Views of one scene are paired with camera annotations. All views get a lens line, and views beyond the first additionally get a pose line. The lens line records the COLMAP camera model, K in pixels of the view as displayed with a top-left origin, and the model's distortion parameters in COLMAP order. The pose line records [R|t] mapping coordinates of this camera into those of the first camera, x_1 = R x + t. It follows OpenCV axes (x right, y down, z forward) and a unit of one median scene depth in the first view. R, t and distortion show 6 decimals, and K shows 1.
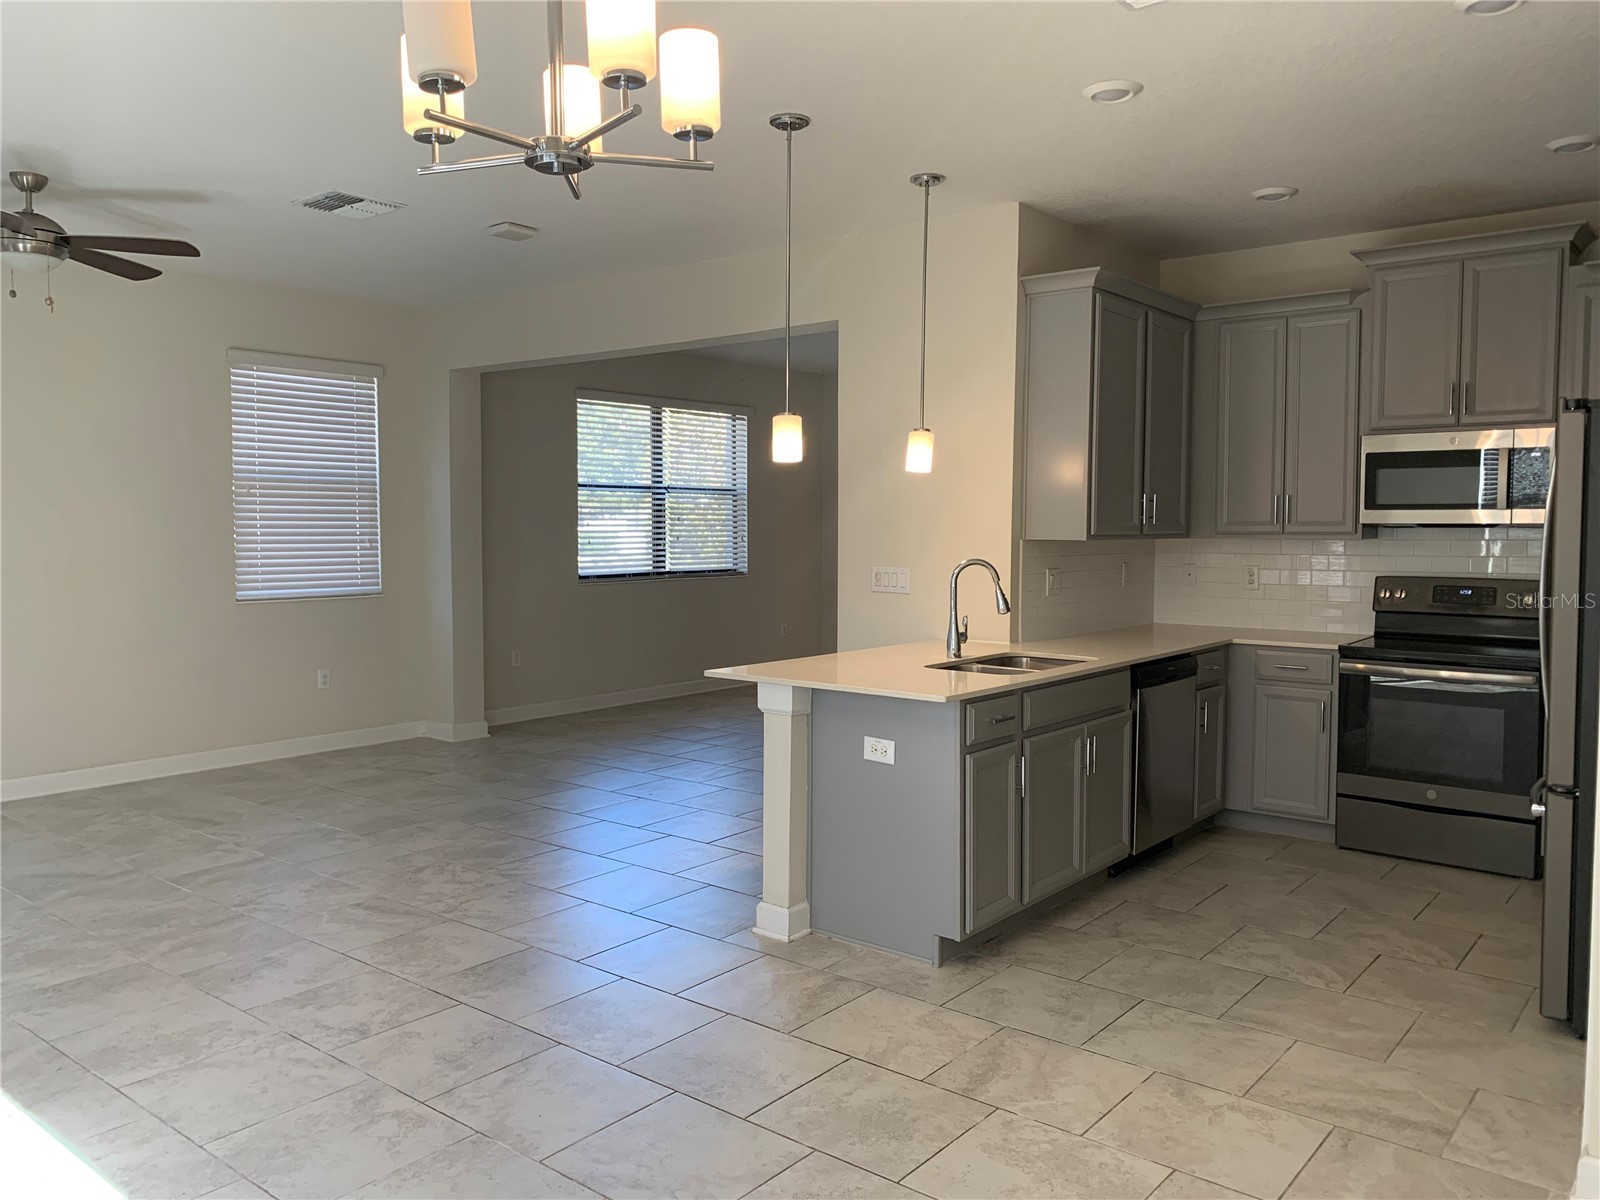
lens RADIAL K [[1218.9, 0, 787.6], [0, 1218.9, 588.4], [0, 0, 1]] dist [0.022188, -0.034163]
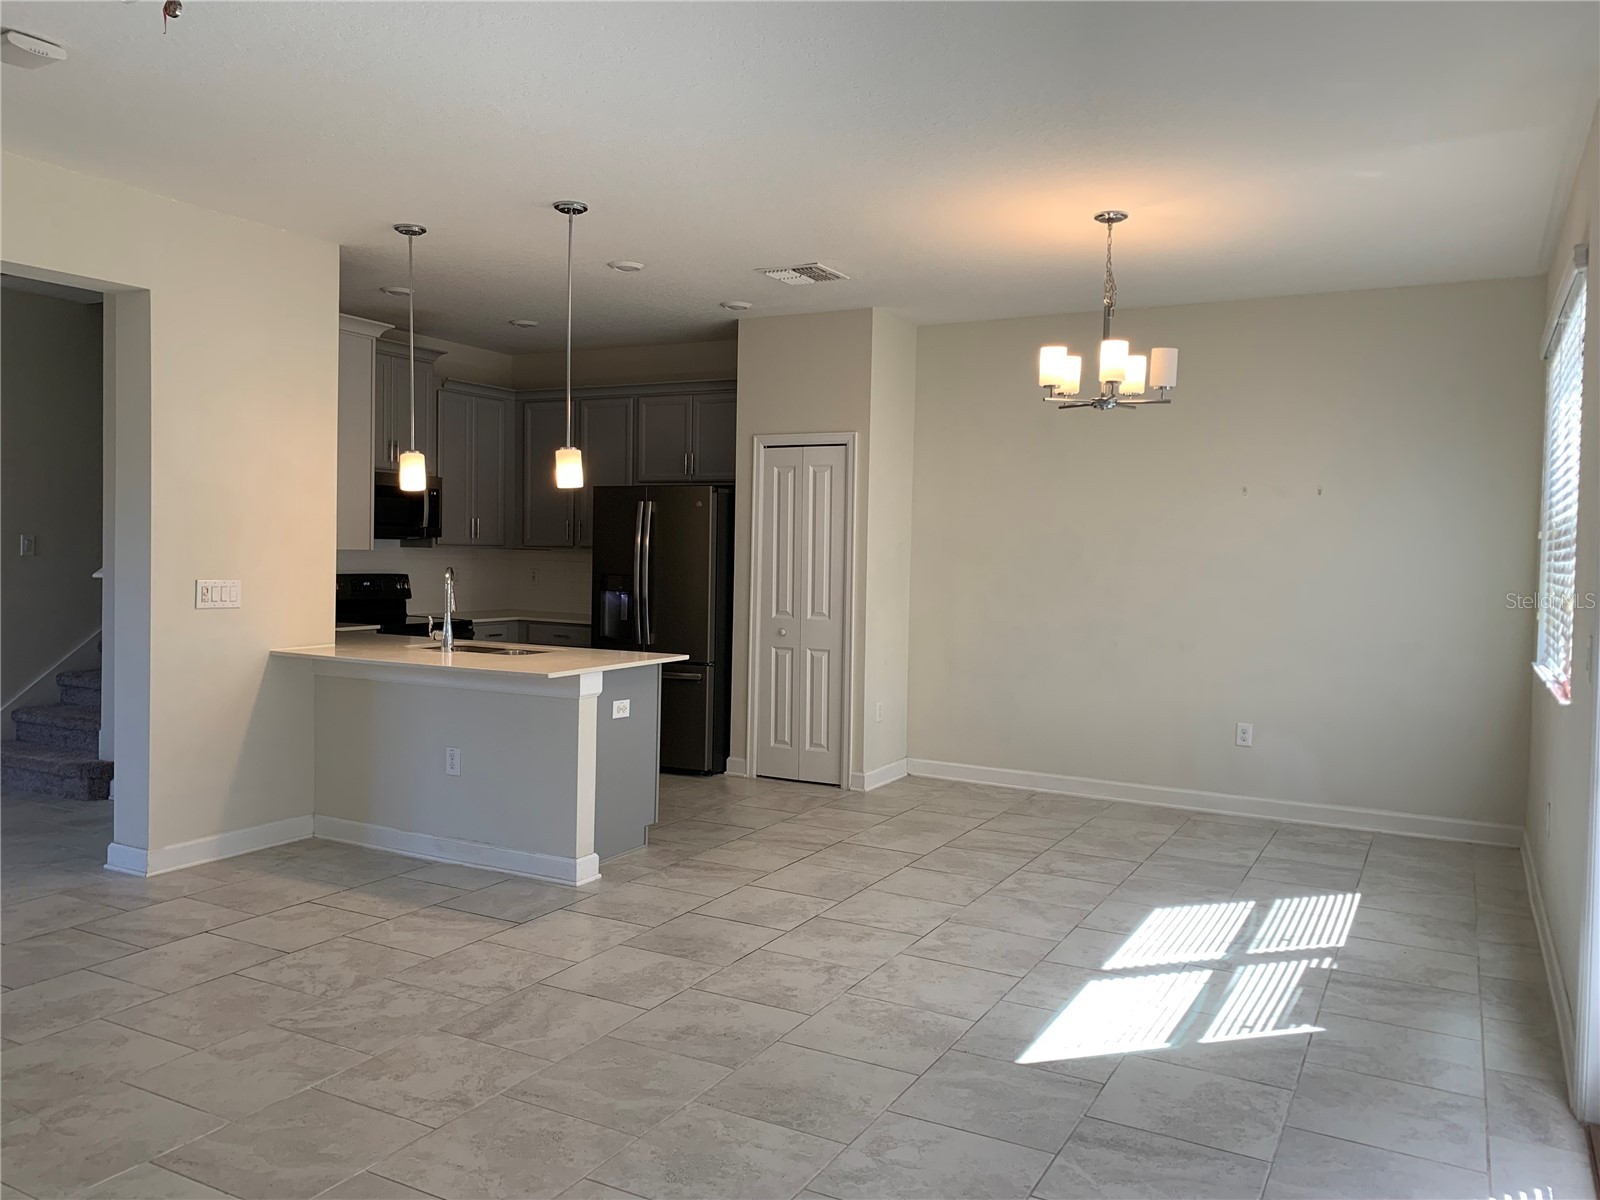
lens RADIAL K [[1218.9, 0, 797.2], [0, 1218.9, 598.3], [0, 0, 1]] dist [0.022188, -0.034163]
pose [[-0.184242, -0.046966, 0.981758, -0.835534], [0.034015, 0.997955, 0.054125, -0.035921], [-0.982292, 0.043367, -0.182267, 0.688192]]
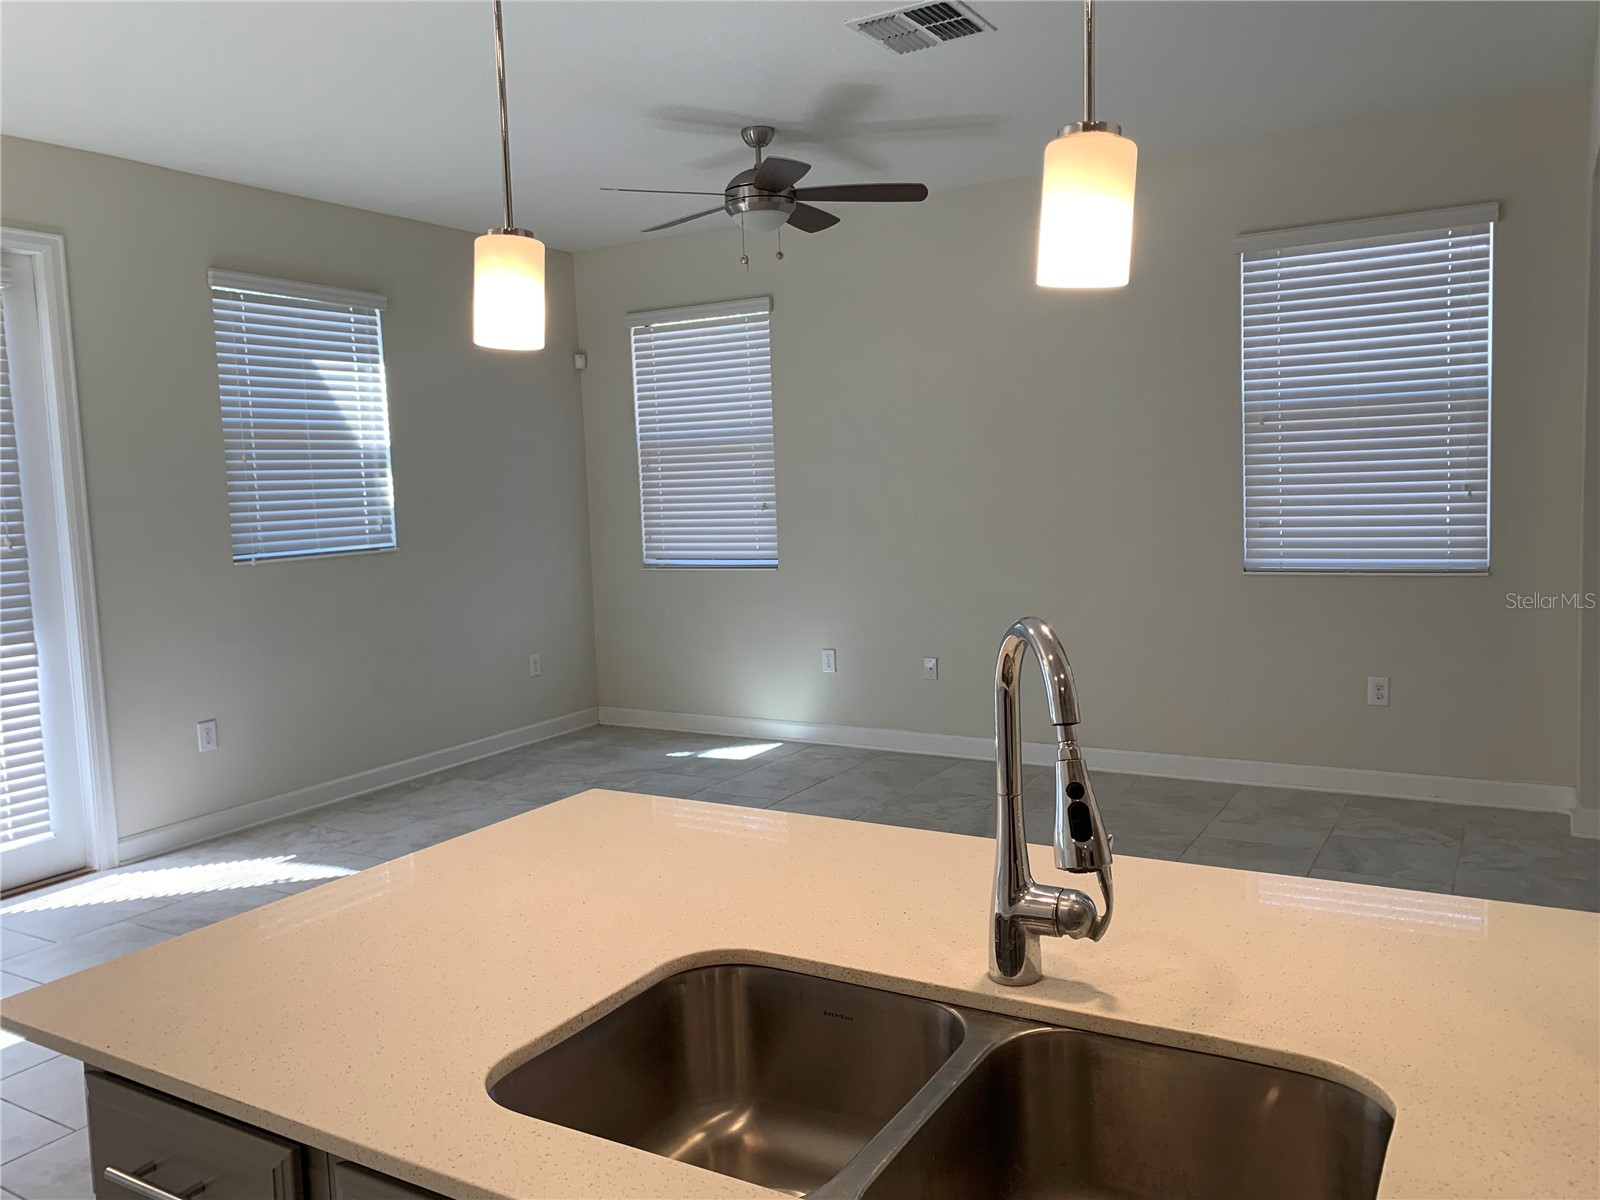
lens RADIAL K [[1218.9, 0, 797.6], [0, 1218.9, 592.3], [0, 0, 1]] dist [0.022188, -0.034163]
pose [[0.149642, 0.073803, -0.985982, 0.300735], [-0.016020, 0.997260, 0.072216, -0.031158], [0.988610, 0.004989, 0.150414, 0.710642]]
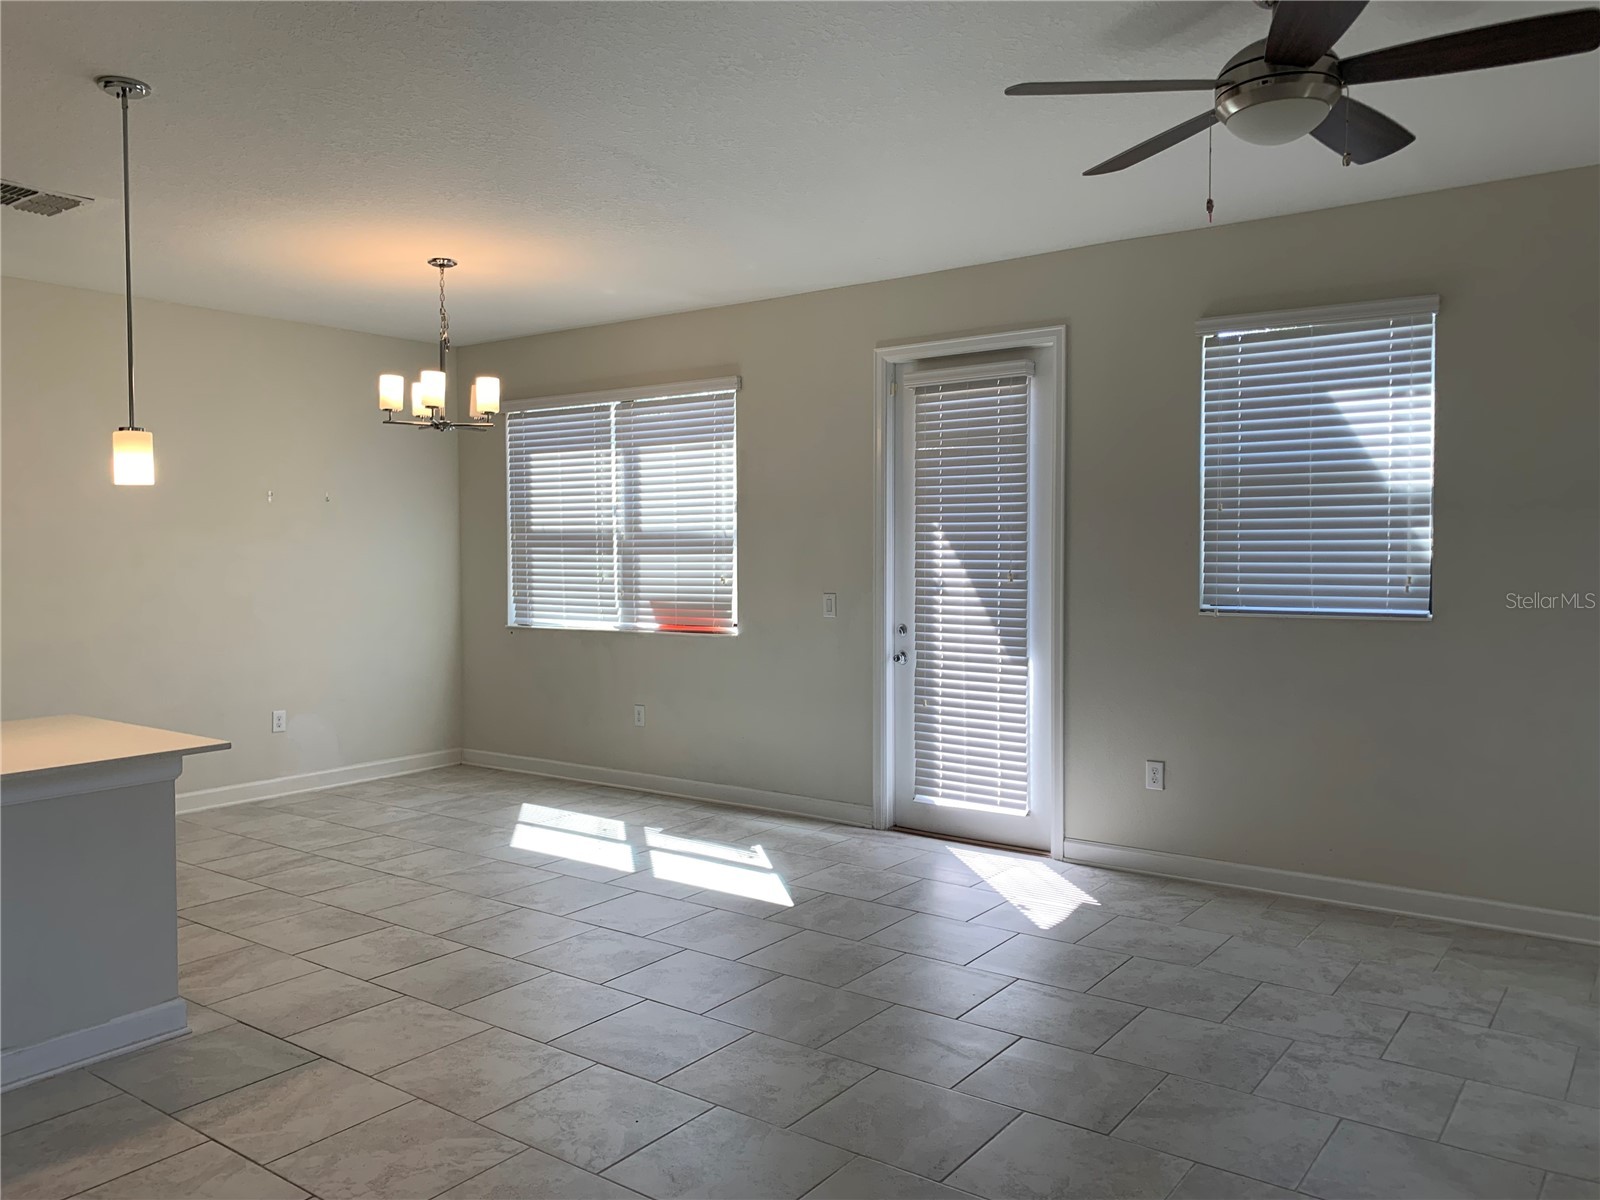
lens RADIAL K [[1218.9, 0, 797.5], [0, 1218.9, 600.0], [0, 0, 1]] dist [0.022188, -0.034163]
pose [[-0.998754, 0.002114, -0.049868, -0.287664], [-0.002920, 0.994916, 0.100670, -0.077459], [0.049827, 0.100690, -0.993669, 1.281666]]
